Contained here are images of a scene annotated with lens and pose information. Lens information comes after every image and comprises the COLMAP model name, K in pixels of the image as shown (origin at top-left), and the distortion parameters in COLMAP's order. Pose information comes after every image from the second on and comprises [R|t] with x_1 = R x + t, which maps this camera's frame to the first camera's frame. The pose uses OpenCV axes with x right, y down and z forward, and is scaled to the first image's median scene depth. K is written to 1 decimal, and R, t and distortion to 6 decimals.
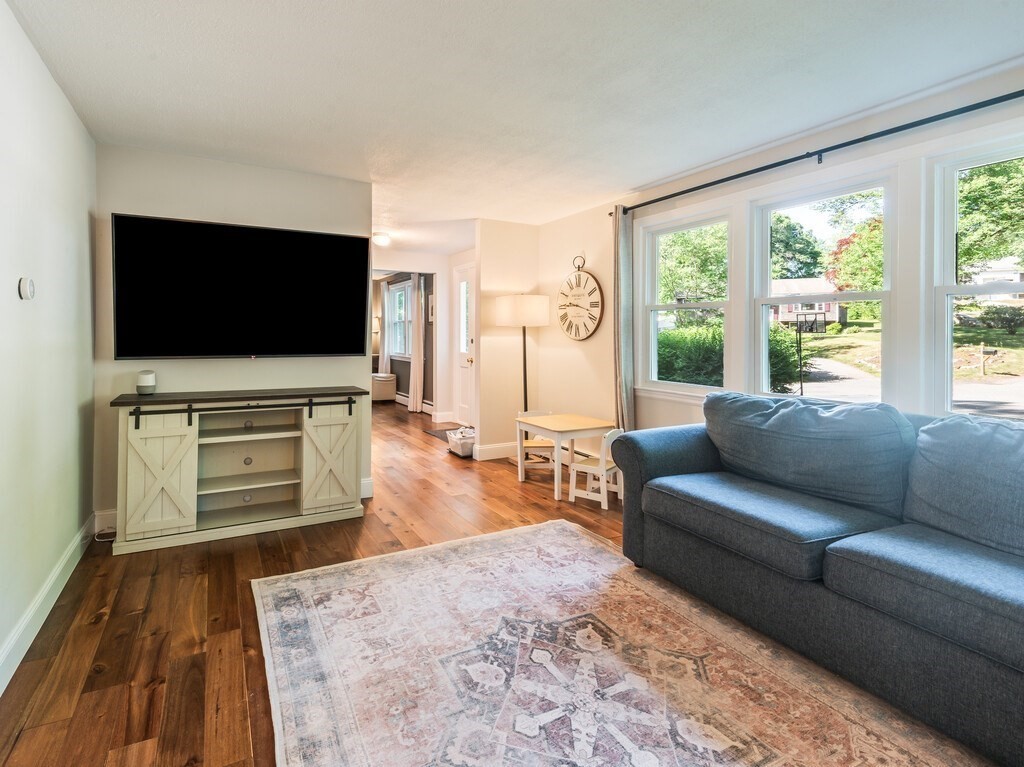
lens RADIAL K [[514.1, 0, 475.1], [0, 514.1, 330.5], [0, 0, 1]] dist [0.032041, -0.019148]
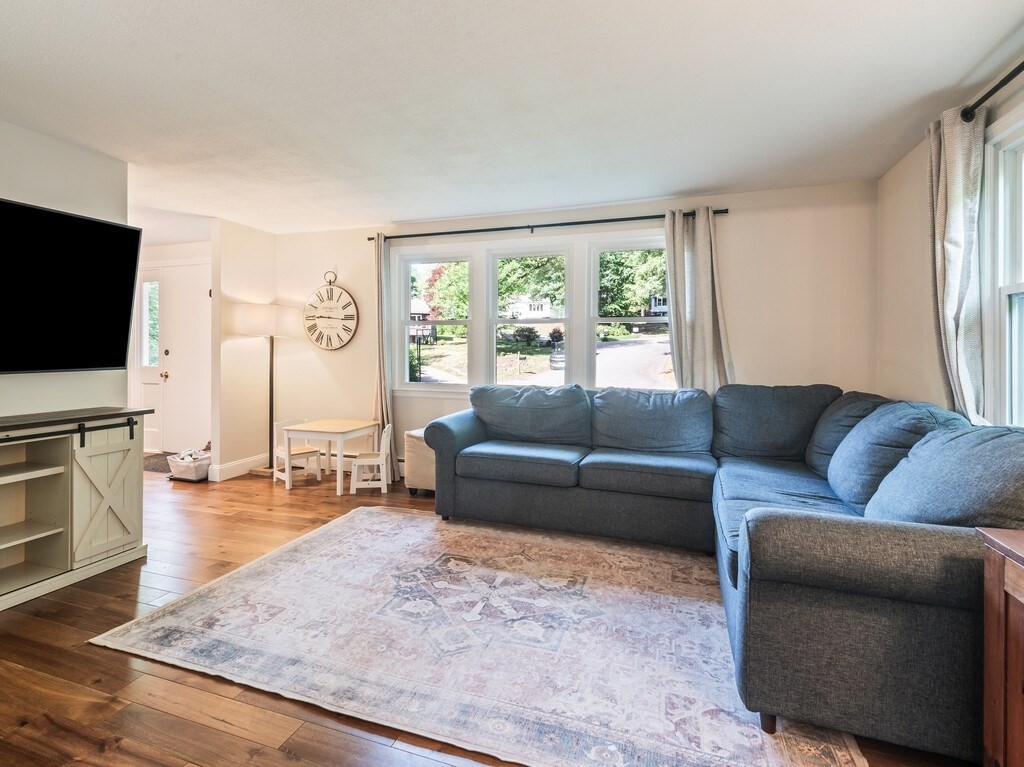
lens RADIAL K [[514.0, 0, 513.3], [0, 514.0, 343.8], [0, 0, 1]] dist [0.002564, -0.000381]
pose [[0.710341, 0.001930, 0.703855, -0.473903], [-0.003014, 0.999995, 0.000300, 0.007655], [-0.703851, -0.002335, 0.710344, -0.045065]]
